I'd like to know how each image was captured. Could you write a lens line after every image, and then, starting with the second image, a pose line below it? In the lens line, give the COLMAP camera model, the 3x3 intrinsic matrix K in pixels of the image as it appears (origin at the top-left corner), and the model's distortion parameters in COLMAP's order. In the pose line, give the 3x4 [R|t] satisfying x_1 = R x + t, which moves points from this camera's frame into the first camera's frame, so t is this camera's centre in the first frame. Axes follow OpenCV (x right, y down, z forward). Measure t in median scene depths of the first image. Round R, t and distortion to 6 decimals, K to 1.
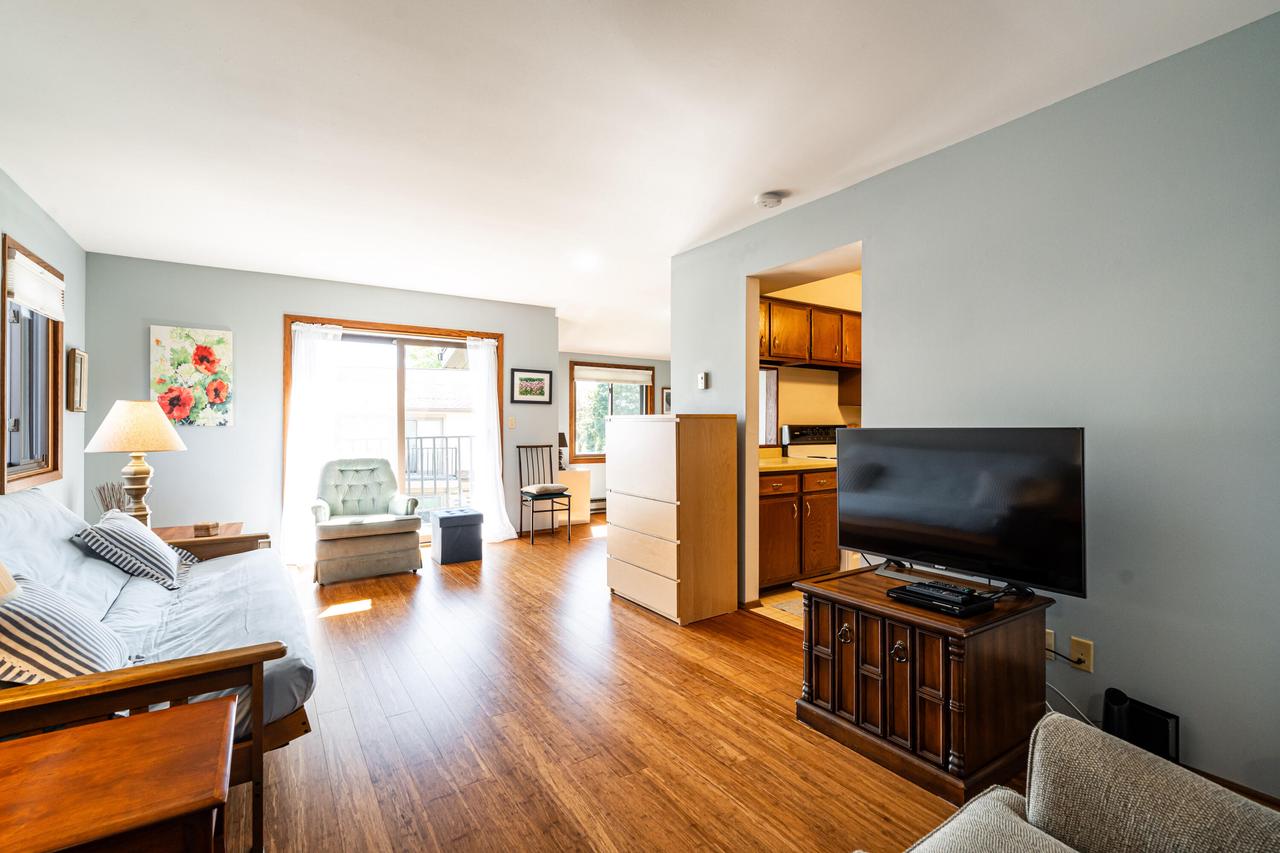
lens RADIAL K [[583.0, 0, 639.9], [0, 583.0, 424.6], [0, 0, 1]] dist [0.001283, -0.001393]
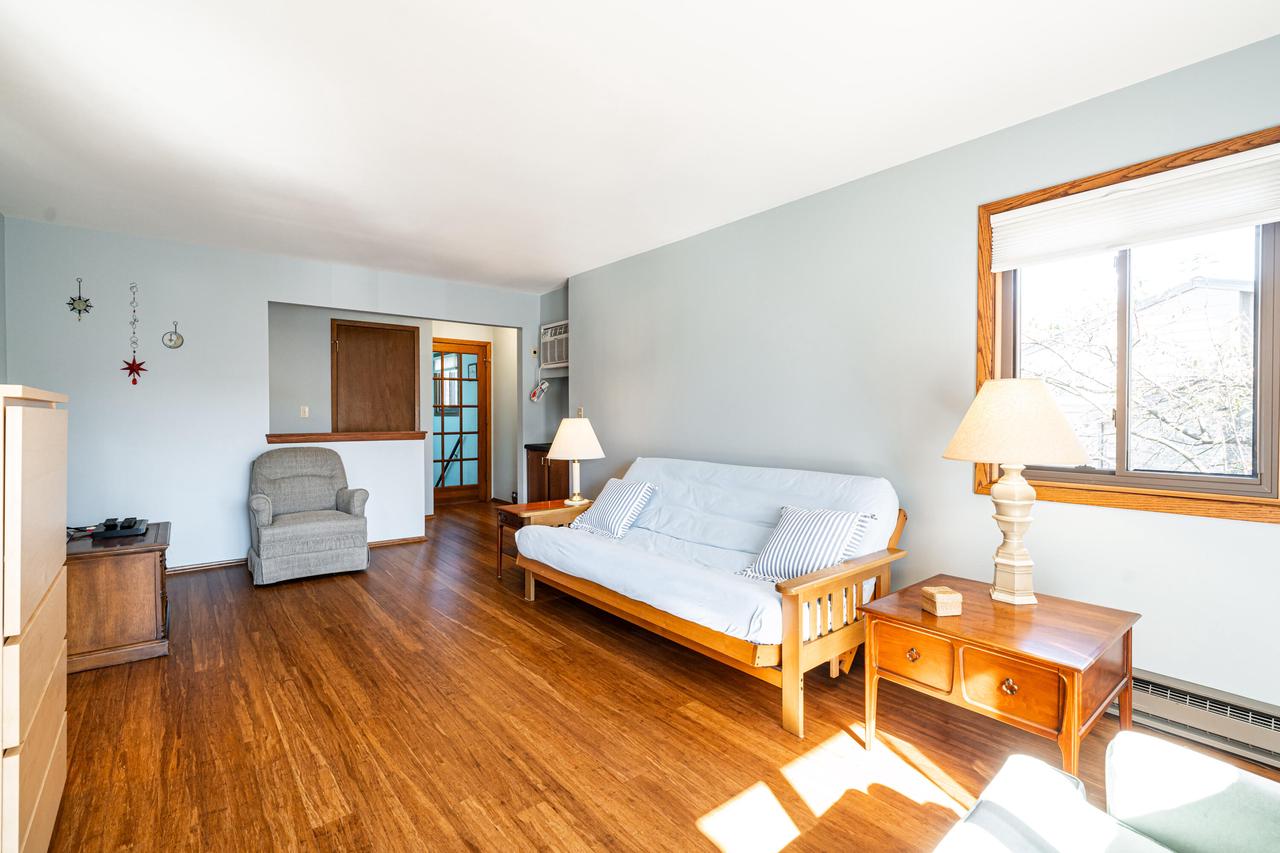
lens RADIAL K [[583.0, 0, 640.6], [0, 583.0, 423.2], [0, 0, 1]] dist [0.001283, -0.001393]
pose [[-0.994267, -0.002304, -0.106903, -0.307400], [-0.002964, 0.999978, 0.006016, 0.003920], [0.106886, 0.006298, -0.994251, 1.216349]]
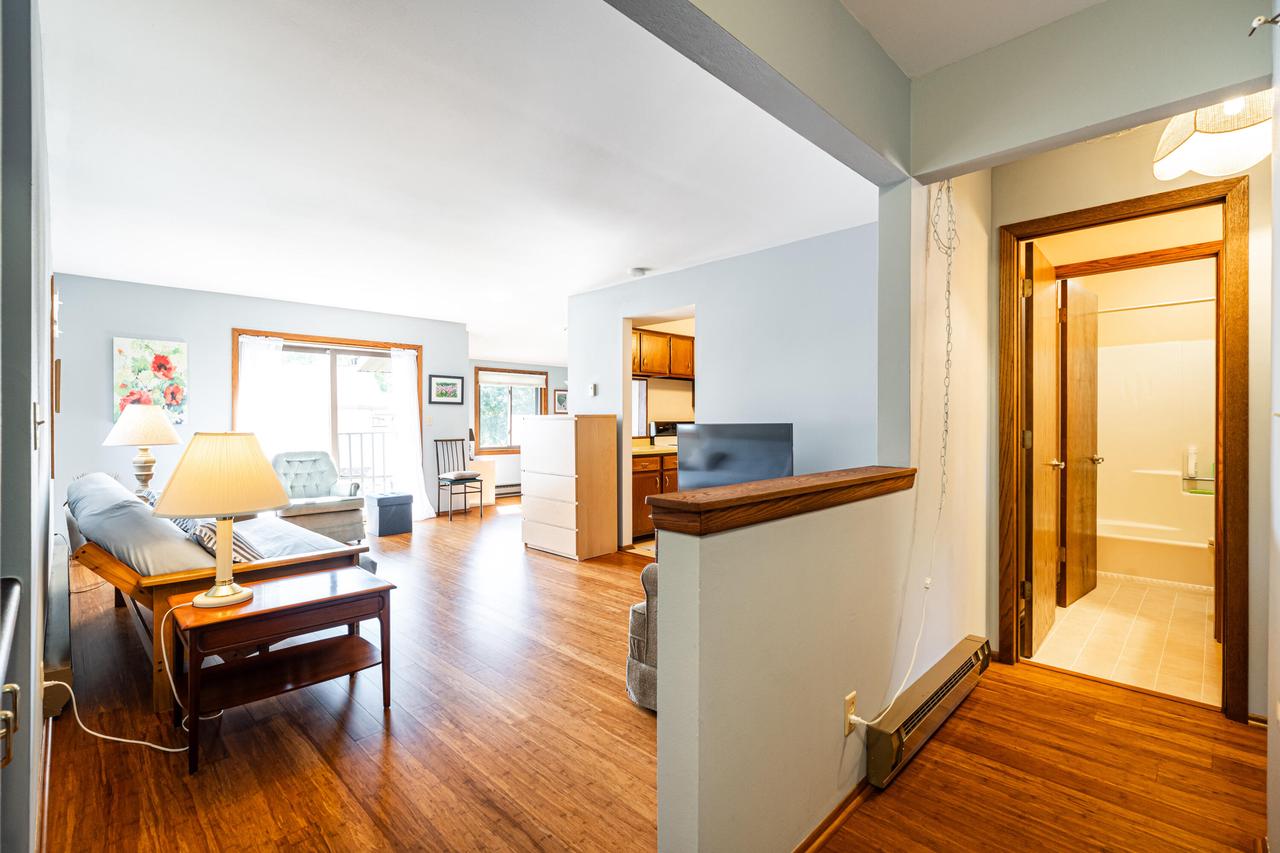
lens RADIAL K [[583.0, 0, 641.0], [0, 583.0, 423.8], [0, 0, 1]] dist [0.001283, -0.001393]
pose [[0.979274, -0.004520, 0.202490, -0.053683], [0.003397, 0.999977, 0.005893, -0.002530], [-0.202512, -0.005083, 0.979267, -0.343471]]
